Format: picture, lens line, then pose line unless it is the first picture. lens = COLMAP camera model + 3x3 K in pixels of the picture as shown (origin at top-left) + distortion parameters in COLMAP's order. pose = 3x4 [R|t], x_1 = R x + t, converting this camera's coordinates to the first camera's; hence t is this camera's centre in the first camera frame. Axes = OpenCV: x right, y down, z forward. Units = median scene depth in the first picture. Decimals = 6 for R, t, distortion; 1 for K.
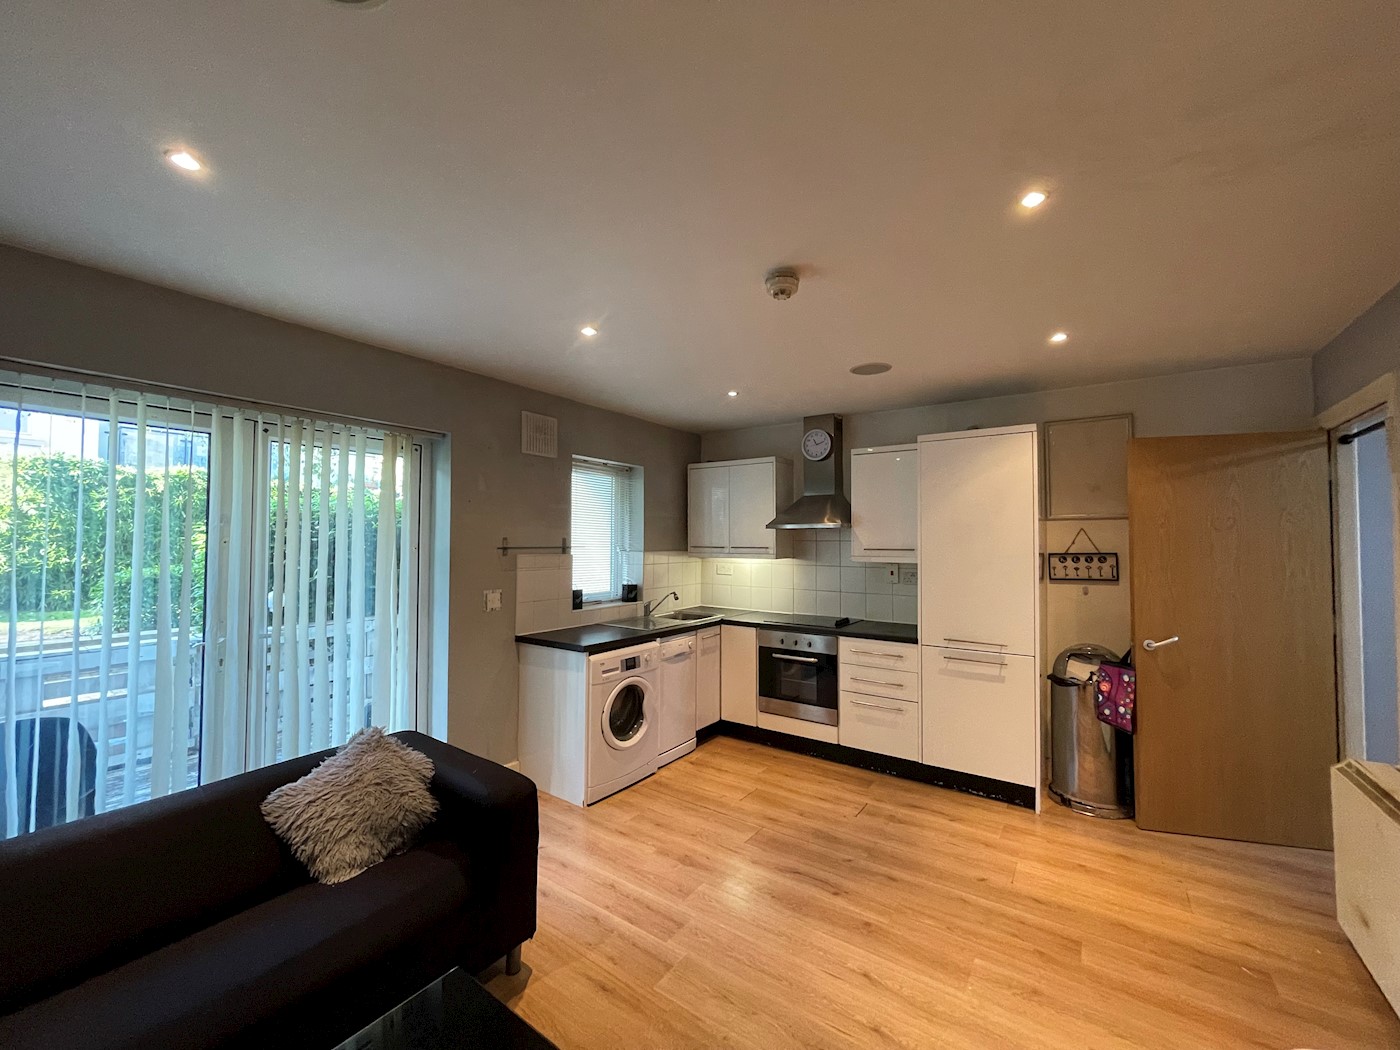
lens RADIAL K [[565.8, 0, 696.9], [0, 565.8, 523.6], [0, 0, 1]] dist [-0.000867, 0.000931]
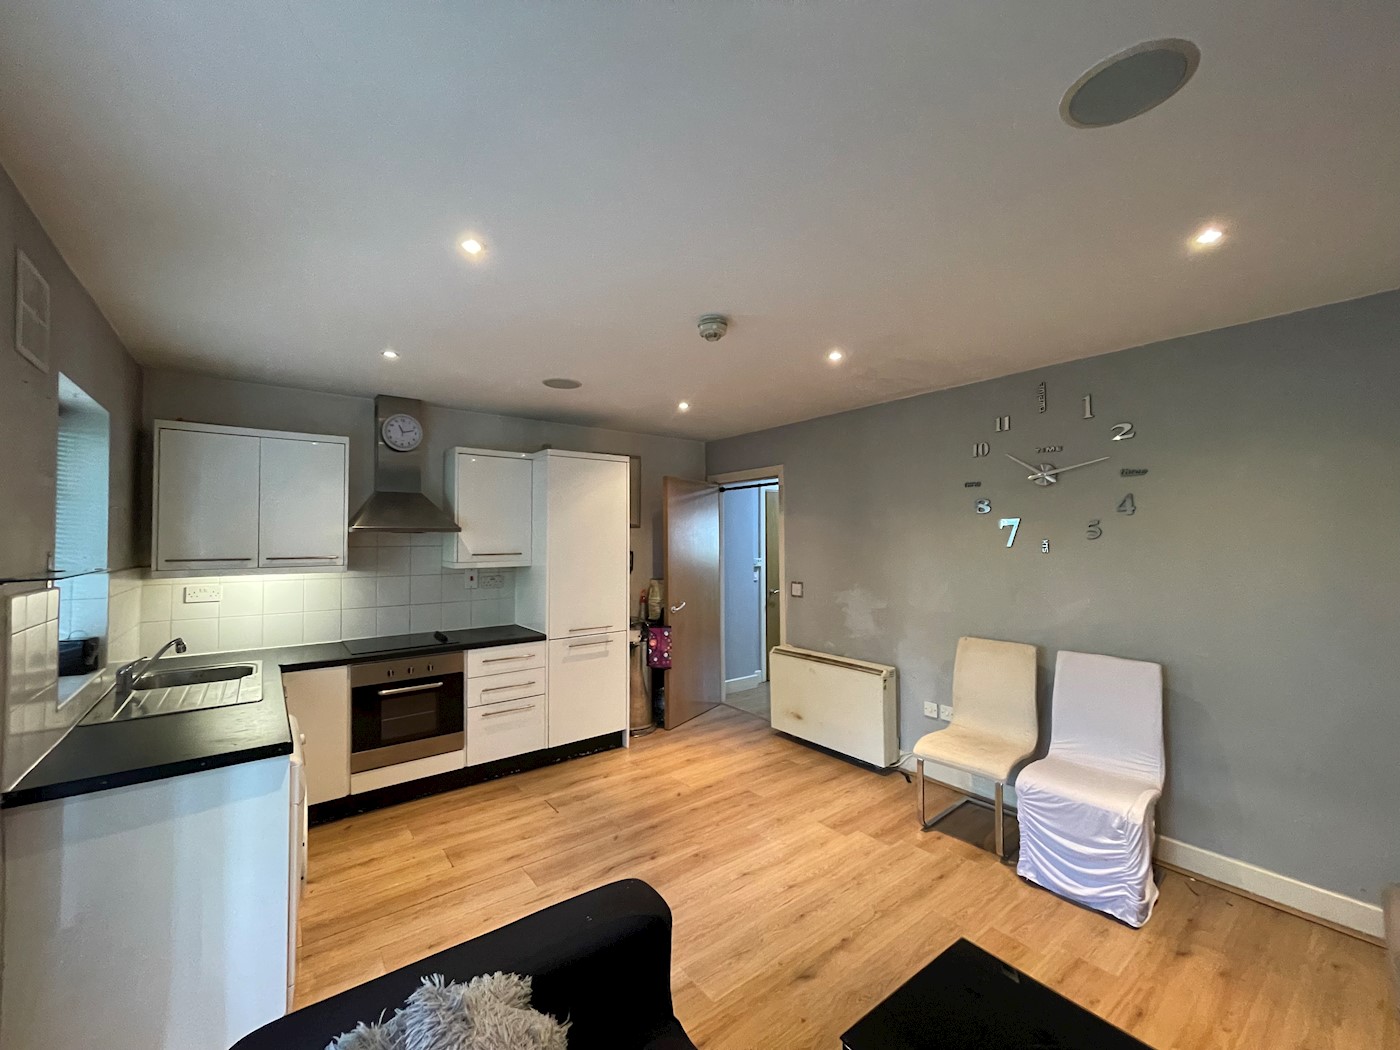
lens RADIAL K [[565.8, 0, 696.9], [0, 565.8, 523.6], [0, 0, 1]] dist [-0.000867, 0.000931]
pose [[0.298758, 0.017896, 0.954161, -0.594468], [-0.021772, 0.999692, -0.011933, -0.005010], [-0.954081, -0.017209, 0.299055, 0.421044]]
